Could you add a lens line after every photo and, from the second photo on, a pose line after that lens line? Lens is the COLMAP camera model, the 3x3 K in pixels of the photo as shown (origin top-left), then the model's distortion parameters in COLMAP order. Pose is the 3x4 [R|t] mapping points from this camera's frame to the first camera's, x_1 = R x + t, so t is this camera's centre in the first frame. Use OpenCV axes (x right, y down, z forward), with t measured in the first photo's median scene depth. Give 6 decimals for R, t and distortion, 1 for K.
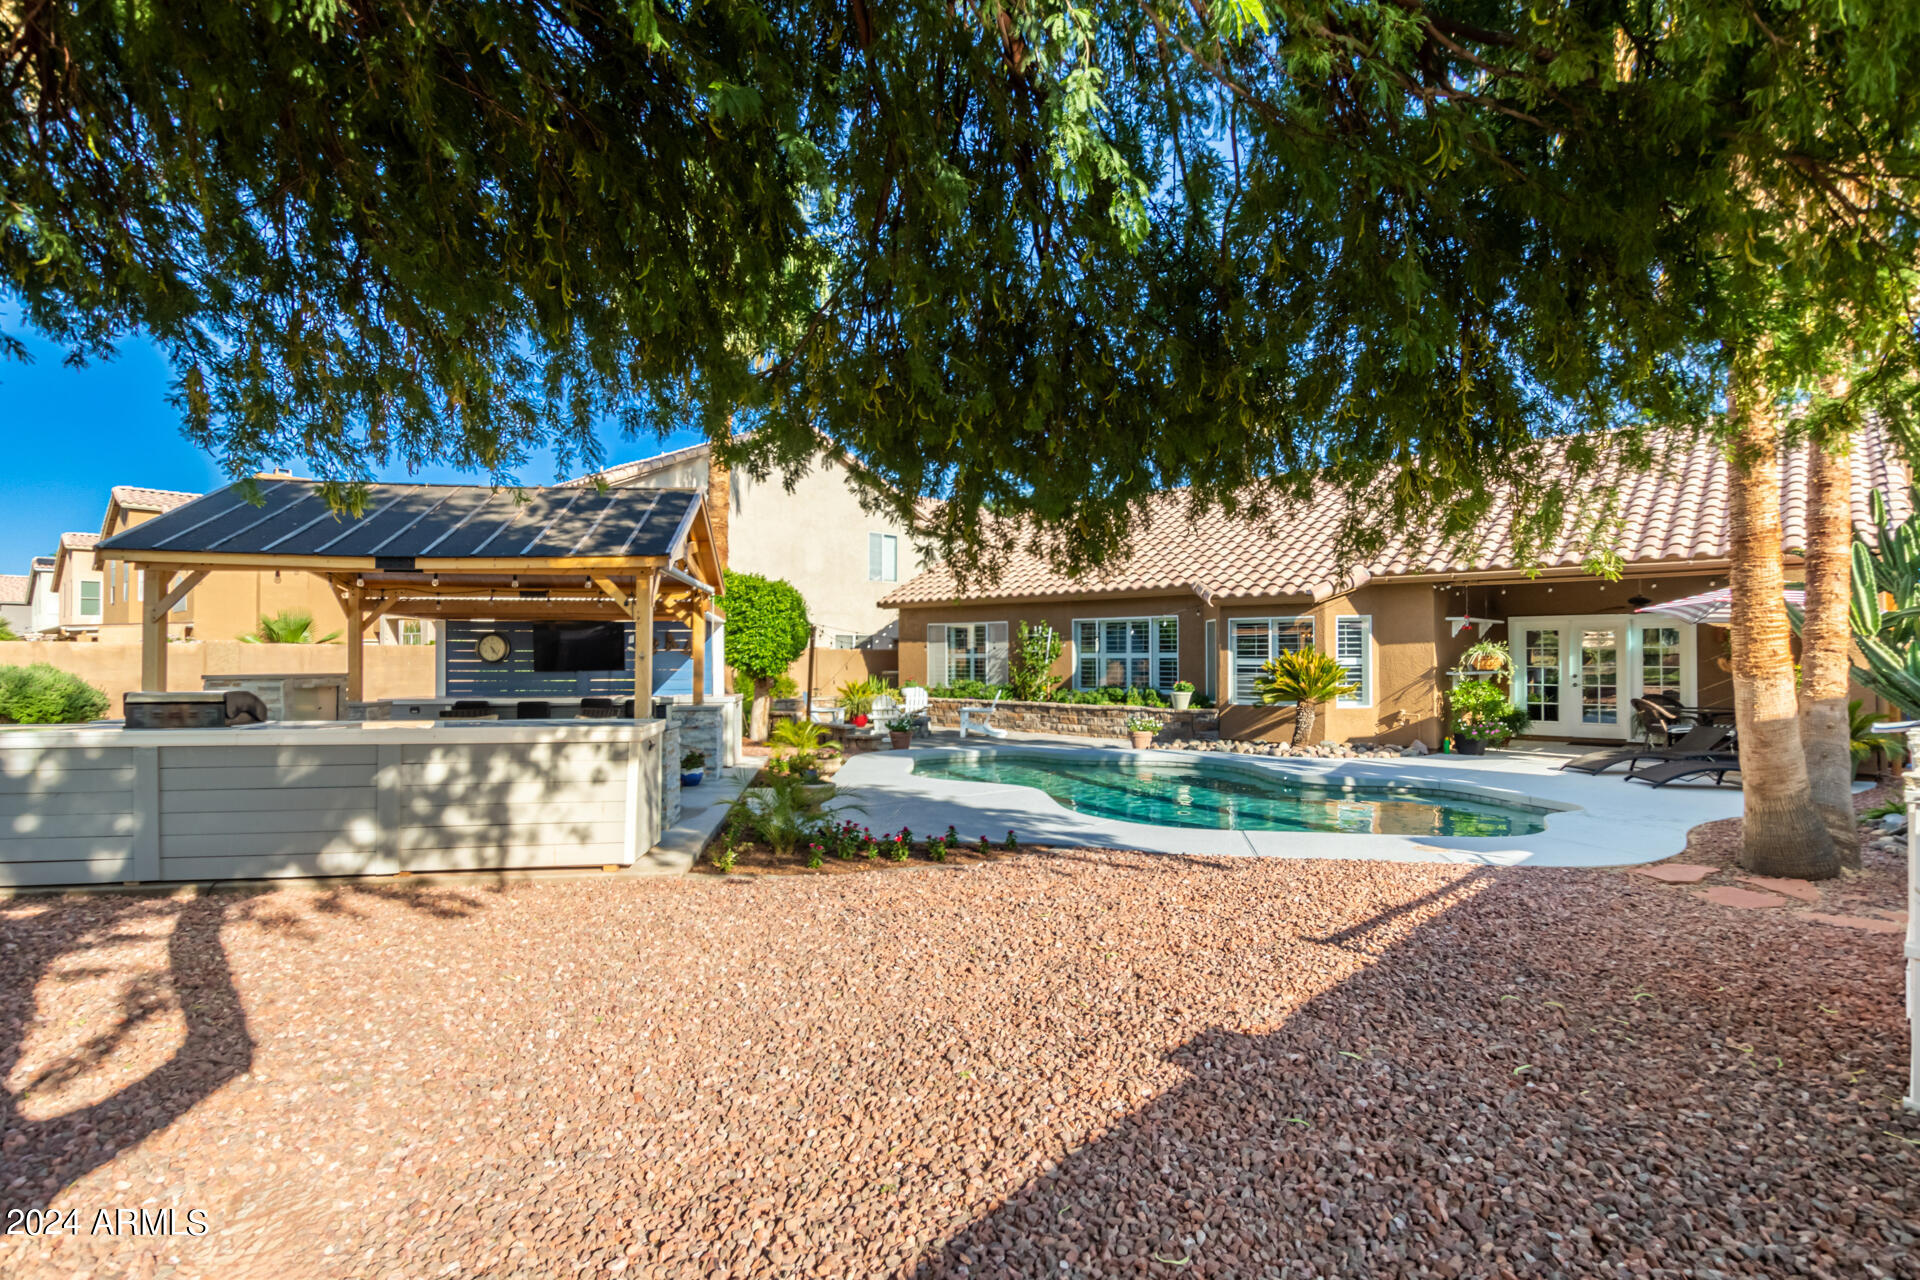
lens RADIAL K [[943.5, 0, 962.6], [0, 943.5, 652.3], [0, 0, 1]] dist [0.001989, 0.000481]
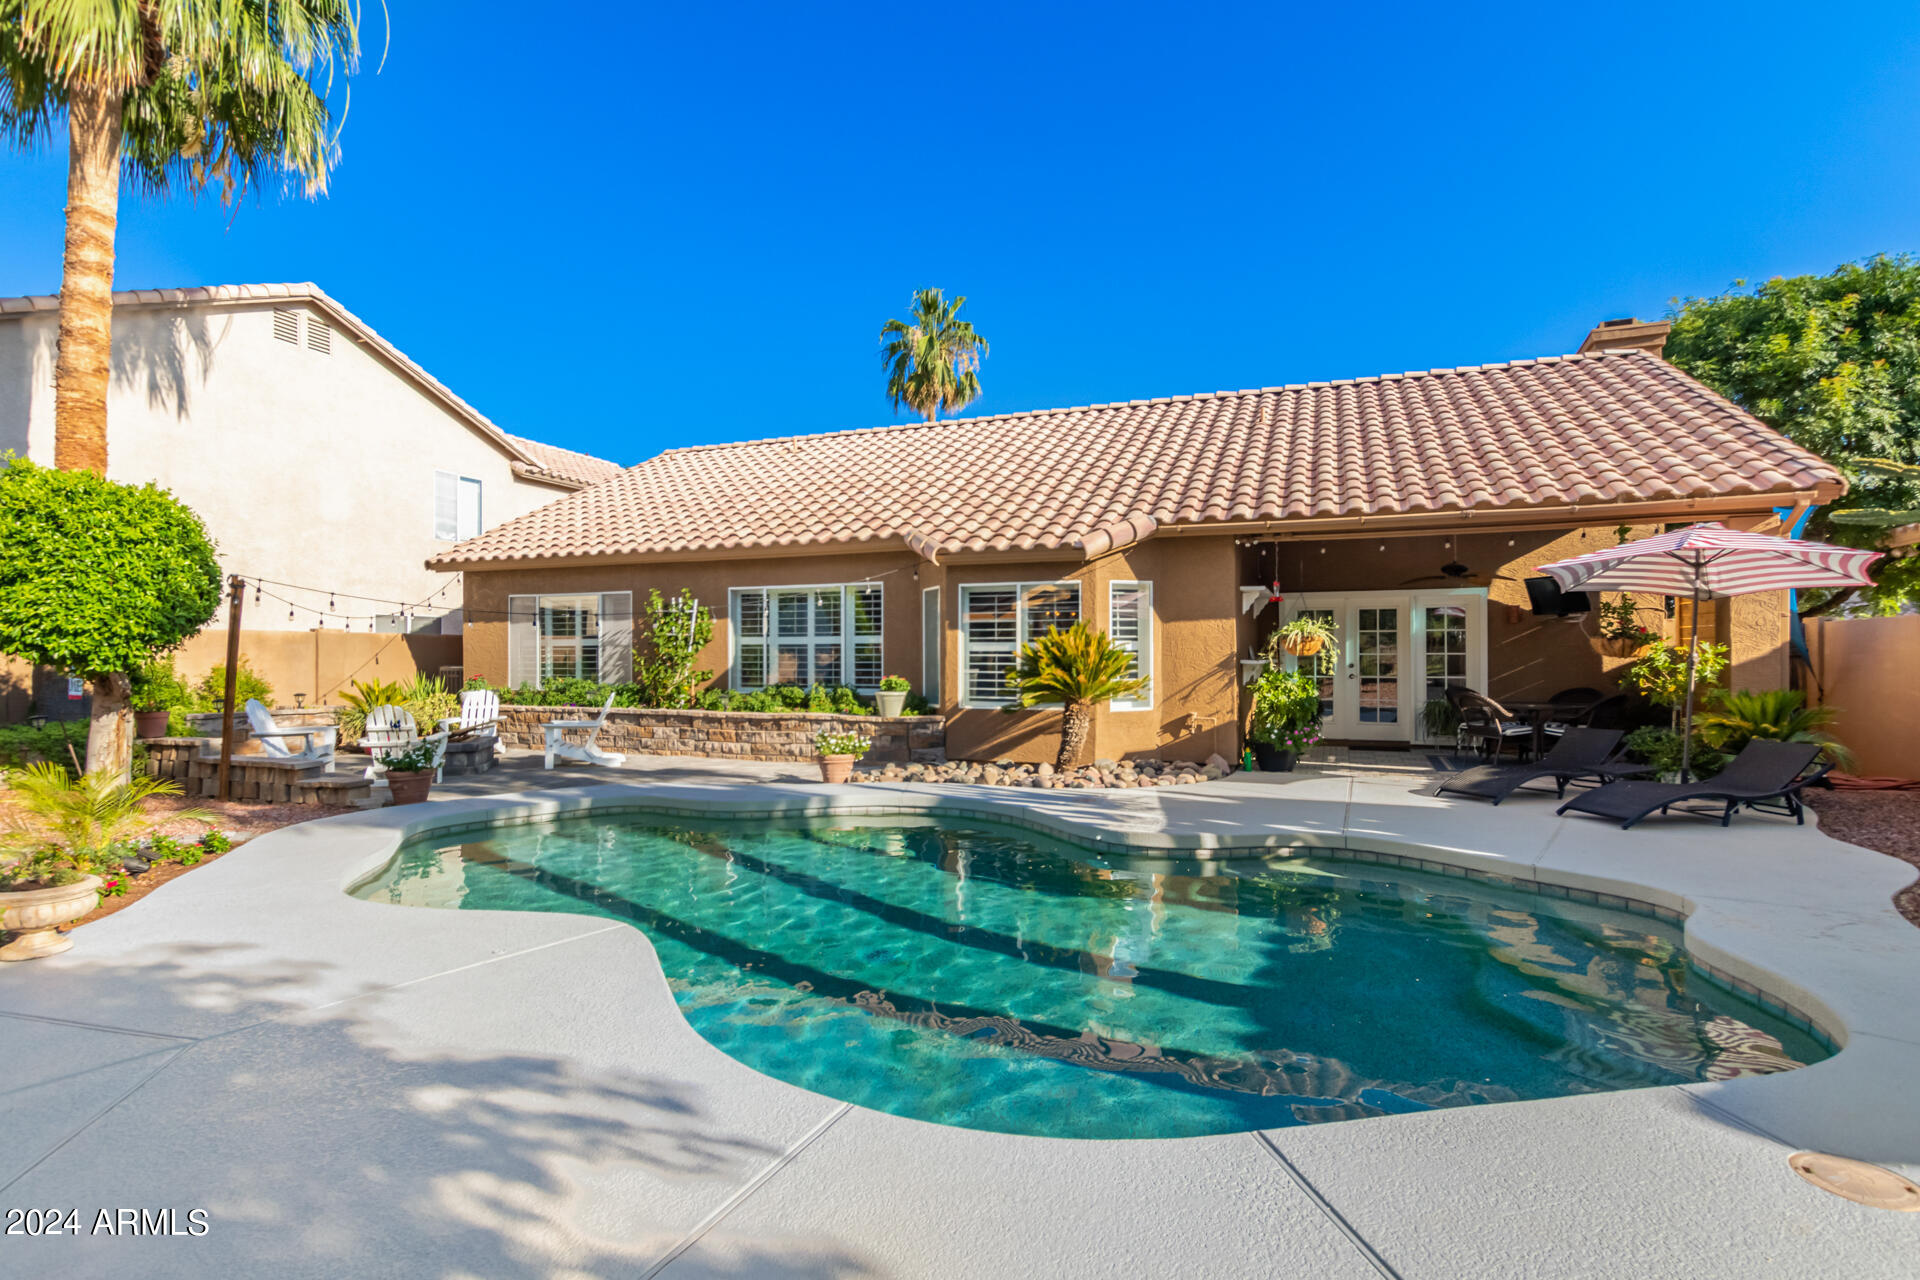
lens RADIAL K [[943.5, 0, 962.6], [0, 943.5, 652.3], [0, 0, 1]] dist [0.001989, 0.000481]
pose [[0.937987, 0.000426, 0.346670, 0.044115], [-0.000675, 1.000000, 0.000597, 0.013263], [-0.346669, -0.000794, 0.937987, 0.344322]]
